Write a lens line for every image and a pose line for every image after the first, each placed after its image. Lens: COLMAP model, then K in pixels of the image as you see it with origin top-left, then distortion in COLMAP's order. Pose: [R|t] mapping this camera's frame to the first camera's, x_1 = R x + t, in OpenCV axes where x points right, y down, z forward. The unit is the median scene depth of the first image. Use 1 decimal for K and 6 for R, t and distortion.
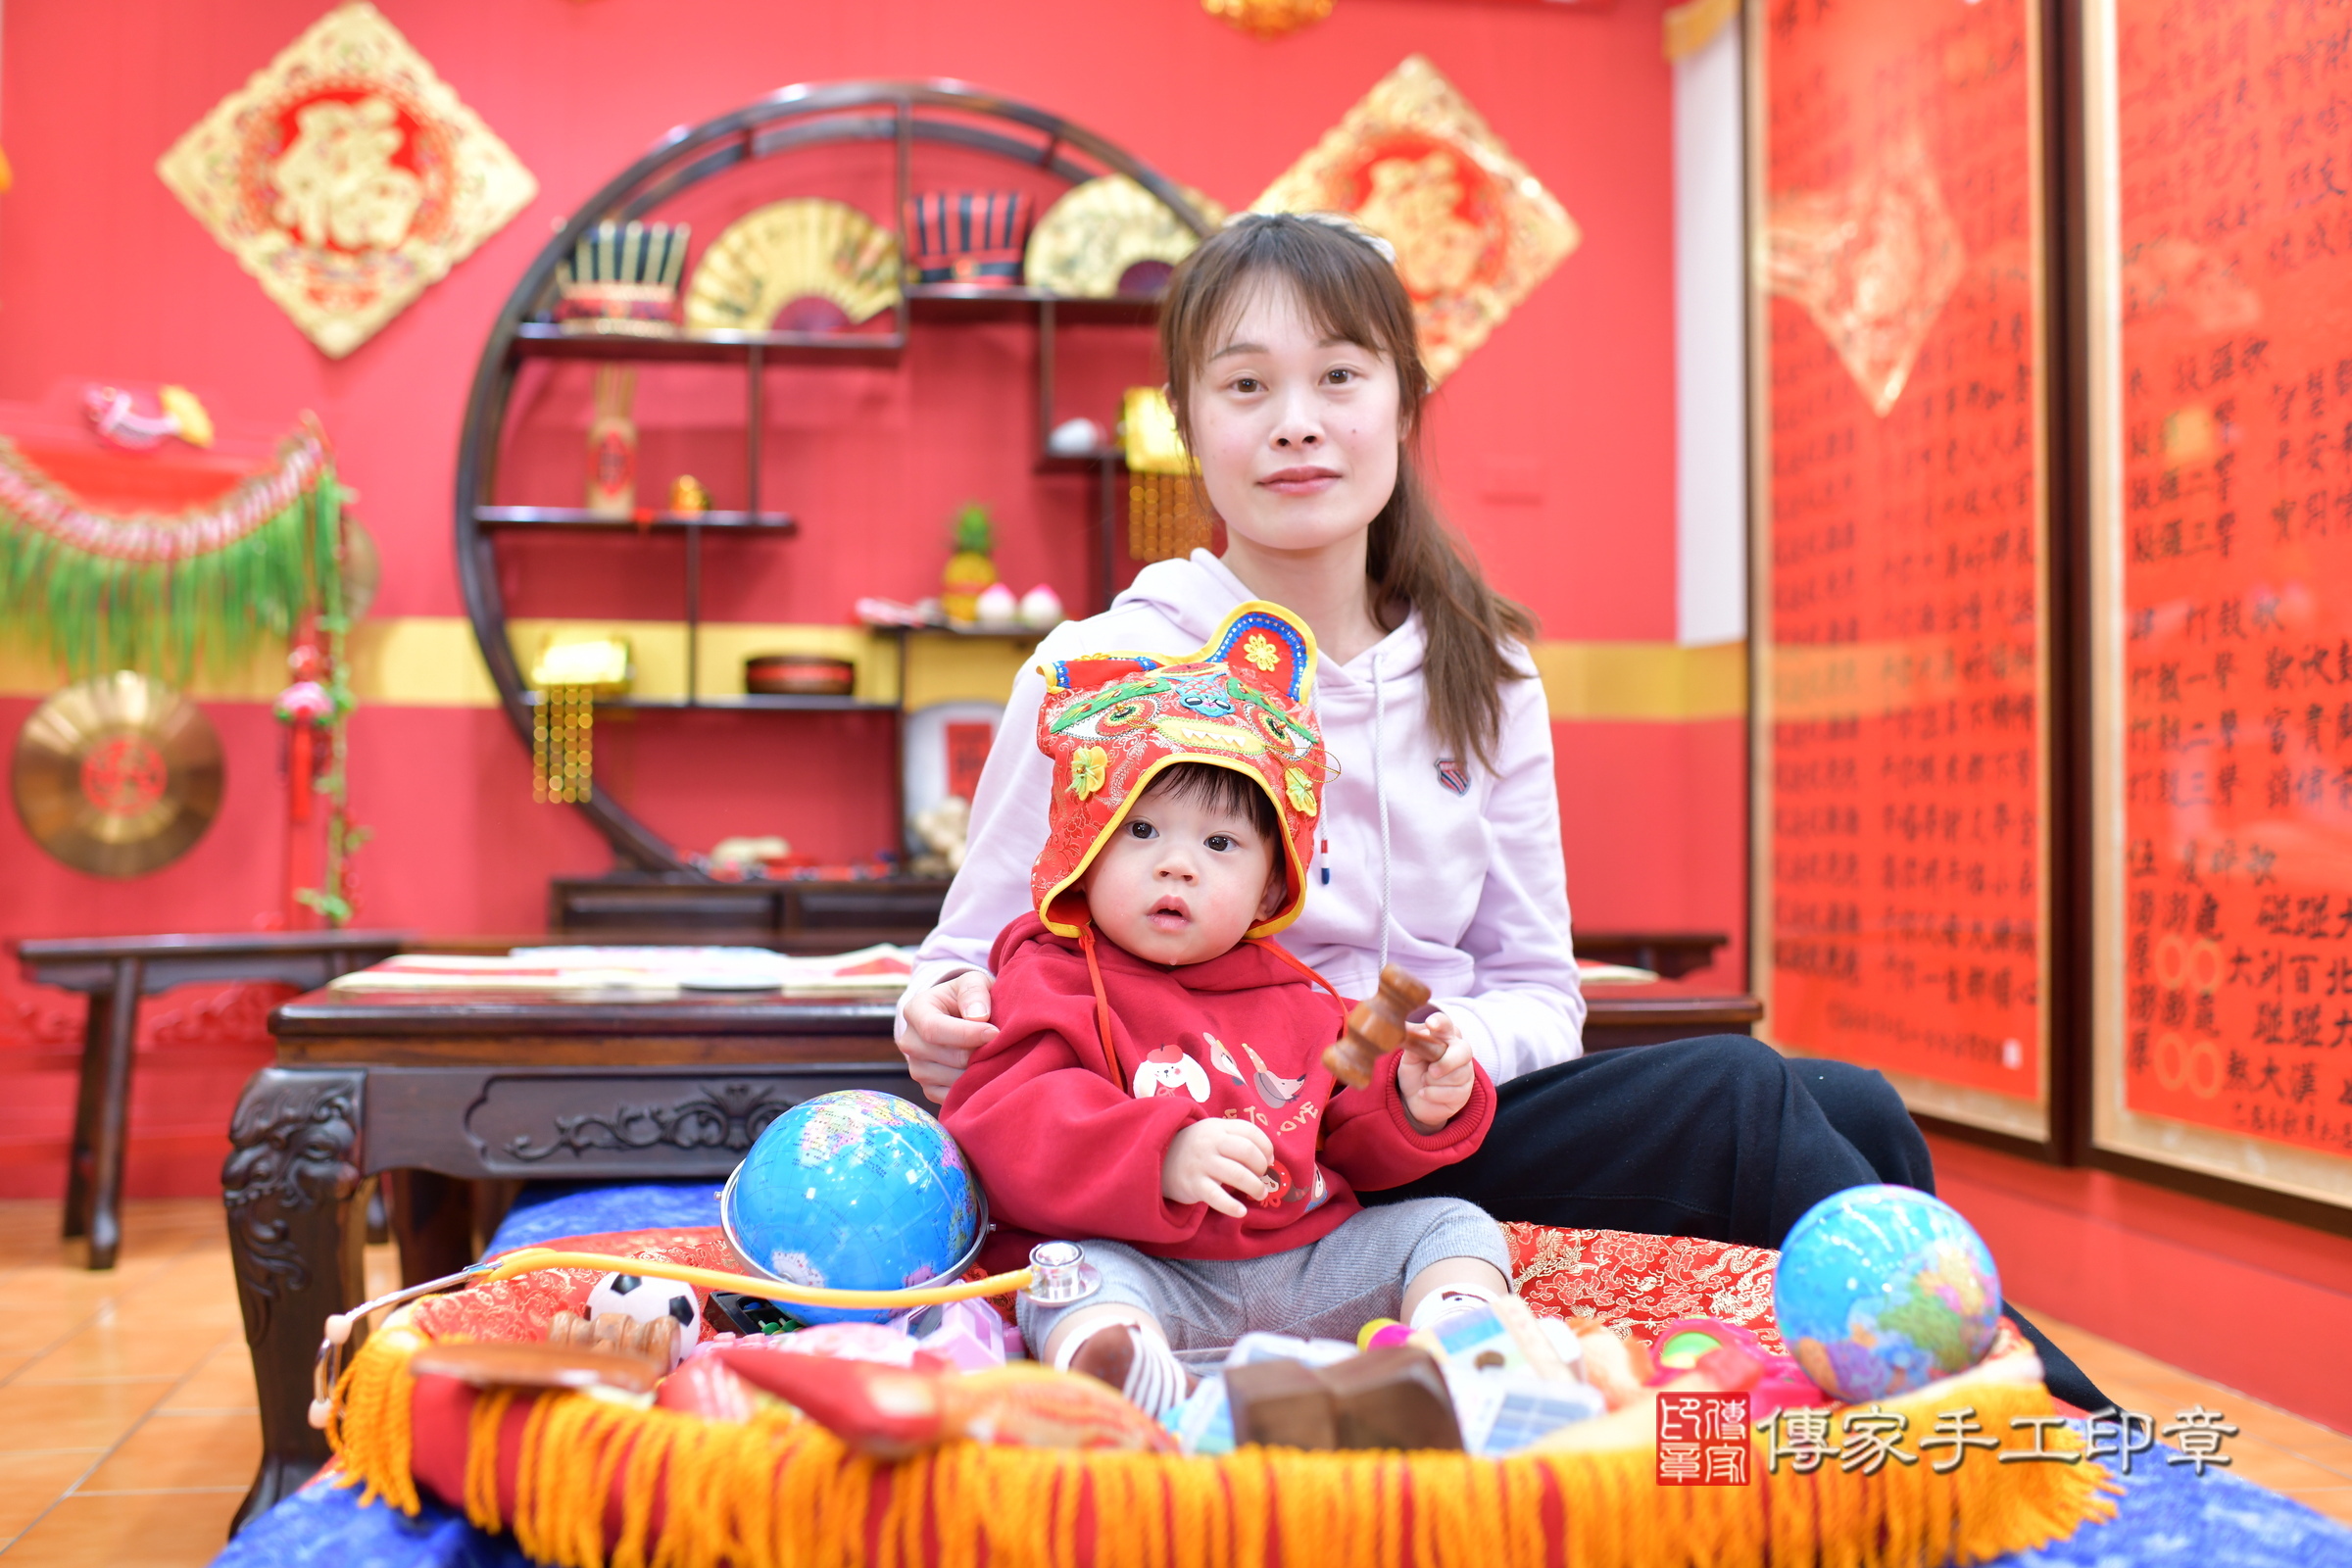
lens RADIAL K [[2382.7, 0, 1177.9], [0, 2382.7, 779.2], [0, 0, 1]] dist [-0.070568, 0.022860]
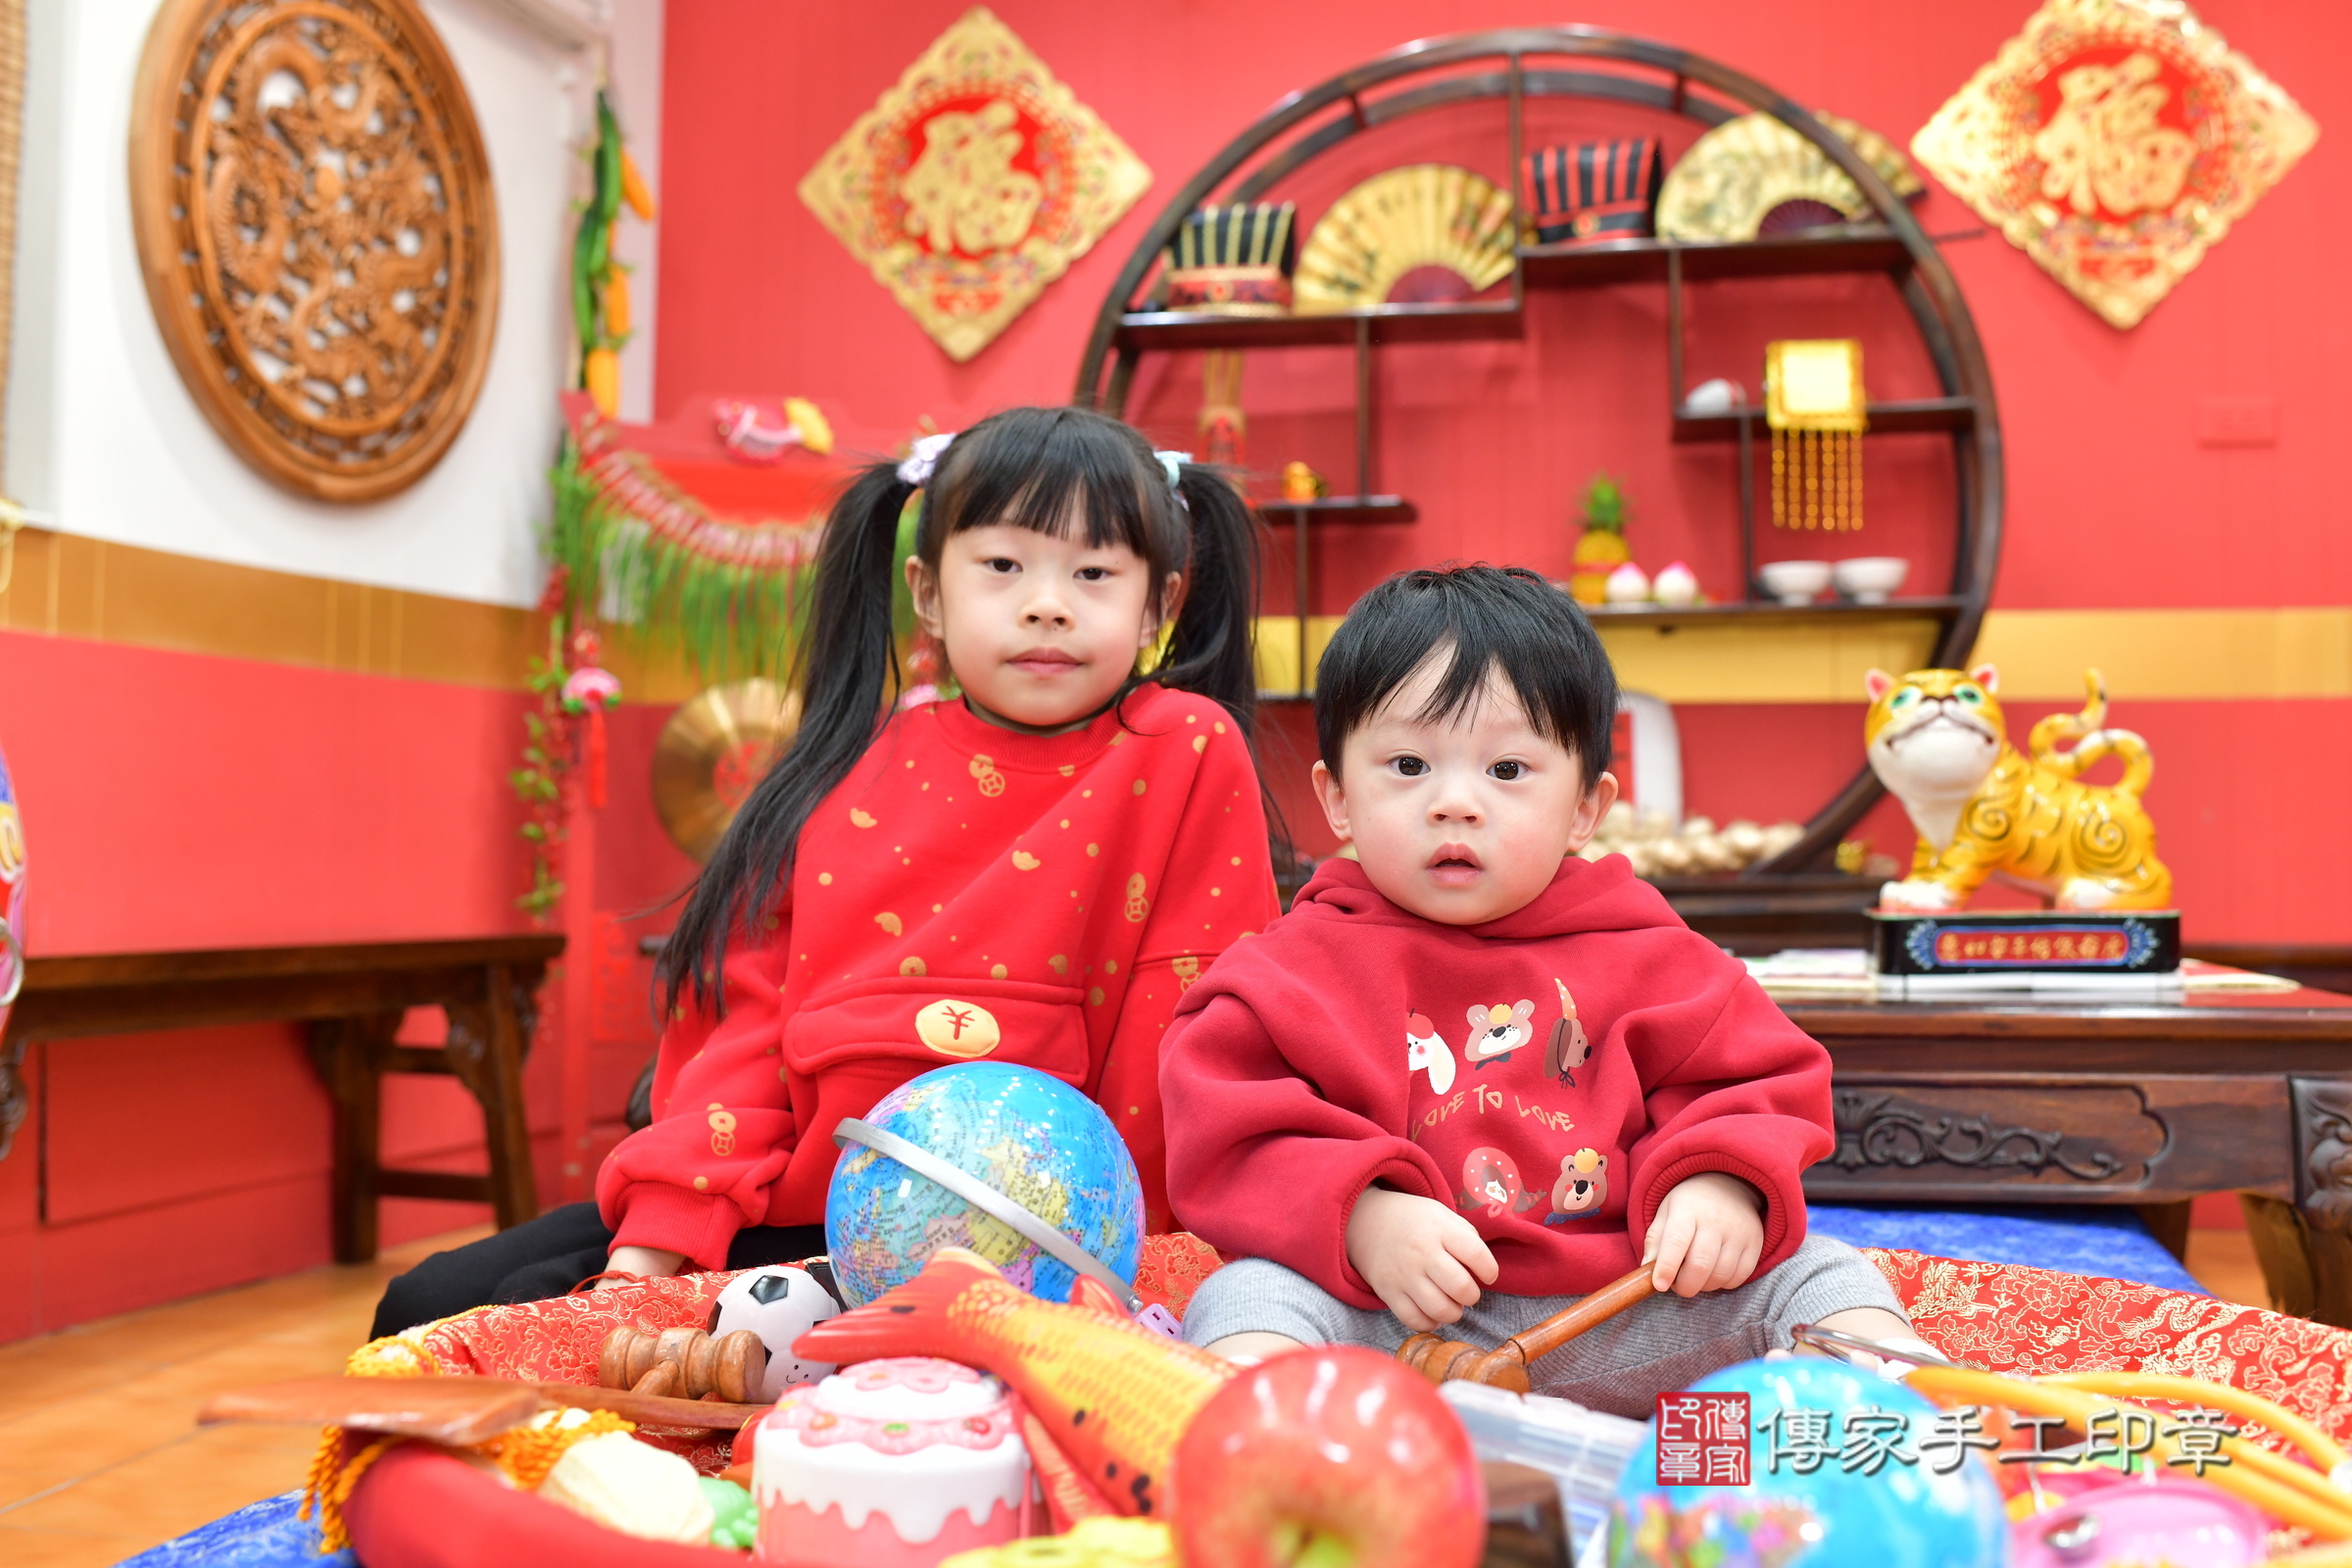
lens RADIAL K [[2404.2, 0, 1180.7], [0, 2404.2, 780.3], [0, 0, 1]] dist [-0.107422, 0.126166]
pose [[0.942849, -0.012060, -0.333002, 0.069433], [0.008213, 0.999882, -0.012958, 0.013343], [0.333119, 0.009483, 0.942837, 0.071317]]
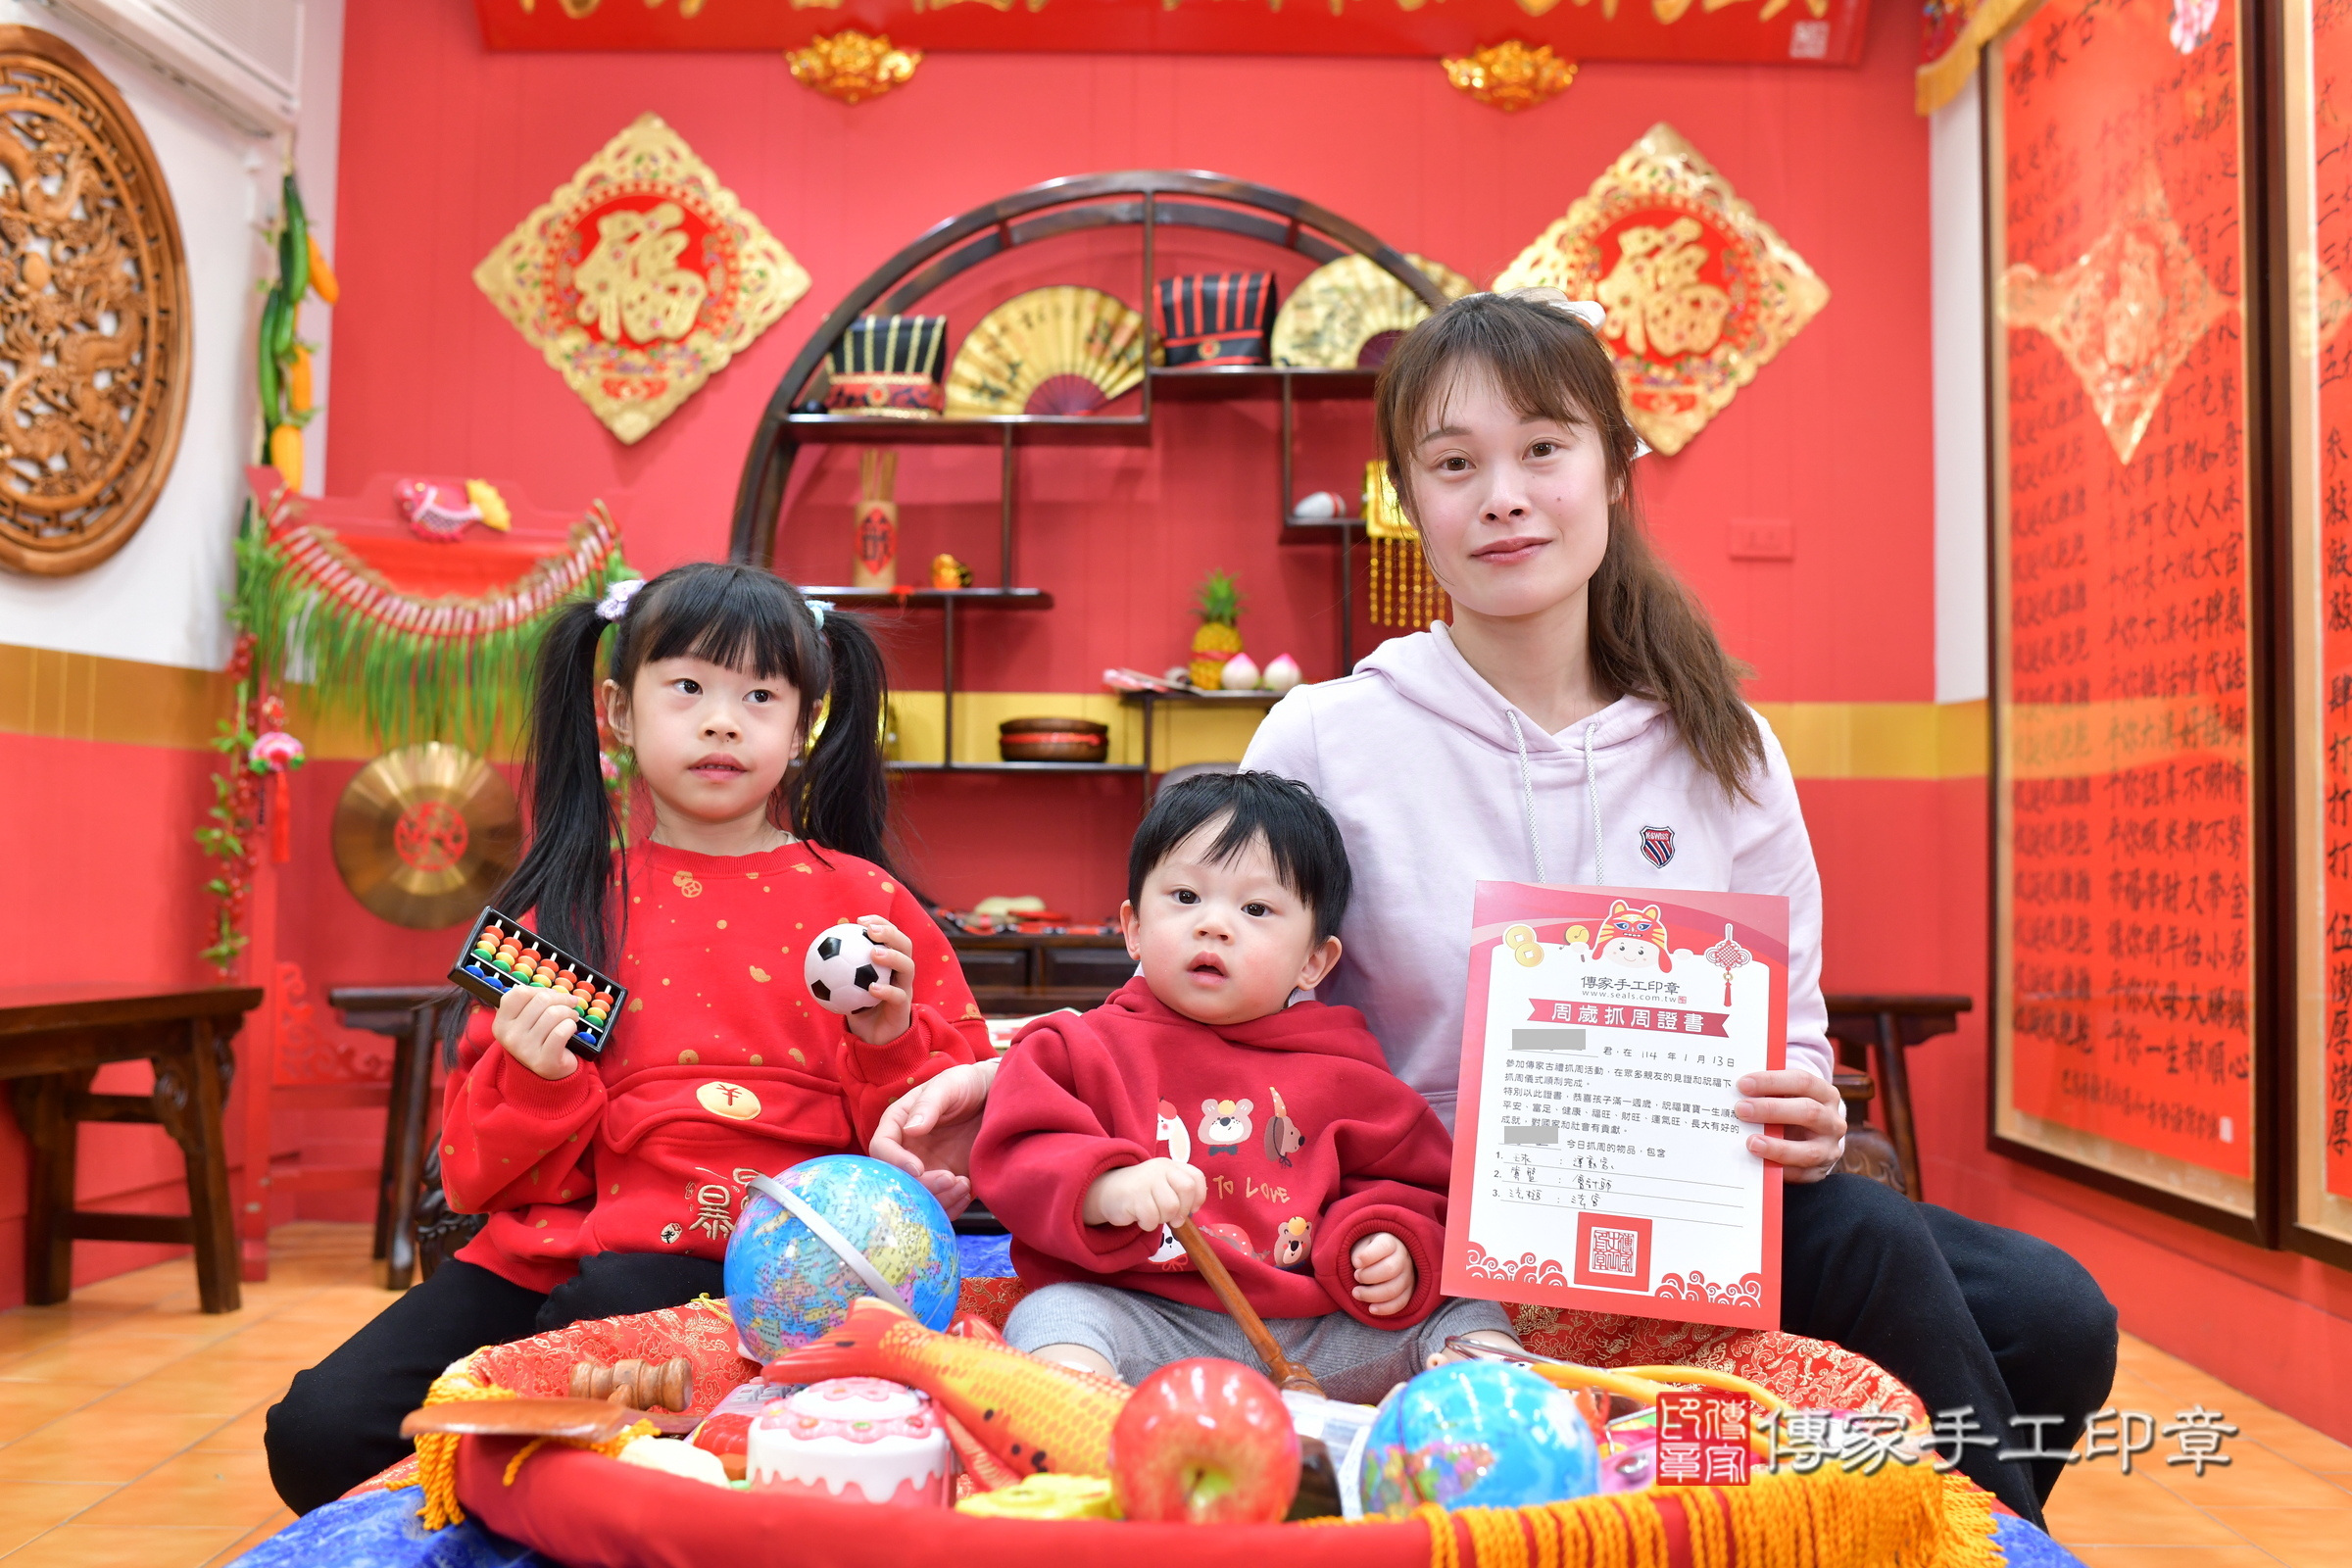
lens RADIAL K [[2389.6, 0, 1181.8], [0, 2389.6, 787.2], [0, 0, 1]] dist [-0.094145, 0.086165]
pose [[0.987365, -0.000648, -0.158459, 0.064084], [-0.001320, 0.999923, -0.012309, -0.010167], [0.158455, 0.012363, 0.987289, -0.027738]]
